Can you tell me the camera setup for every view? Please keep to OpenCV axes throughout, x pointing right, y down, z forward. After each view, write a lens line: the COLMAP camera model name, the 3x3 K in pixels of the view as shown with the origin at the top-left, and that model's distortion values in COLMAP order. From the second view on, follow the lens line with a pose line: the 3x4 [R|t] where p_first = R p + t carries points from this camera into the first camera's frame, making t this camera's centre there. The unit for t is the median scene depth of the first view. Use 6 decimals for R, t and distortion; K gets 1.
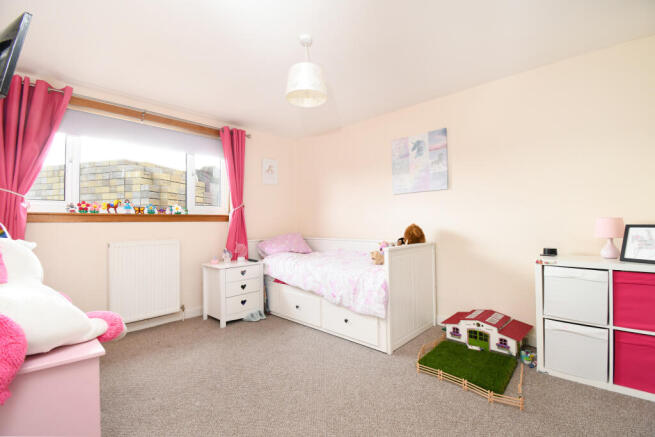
lens RADIAL K [[288.6, 0, 326.1], [0, 288.6, 212.2], [0, 0, 1]] dist [0.000664, -0.016460]
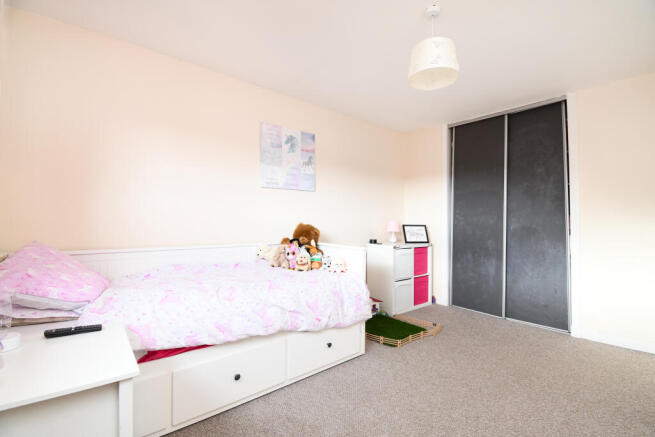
lens RADIAL K [[288.6, 0, 326.1], [0, 288.6, 212.2], [0, 0, 1]] dist [0.000664, -0.016460]
pose [[0.127932, 0.041747, 0.990904, -0.623815], [-0.051958, 0.998024, -0.035339, 0.033503], [-0.990421, -0.046964, 0.129848, 0.783329]]
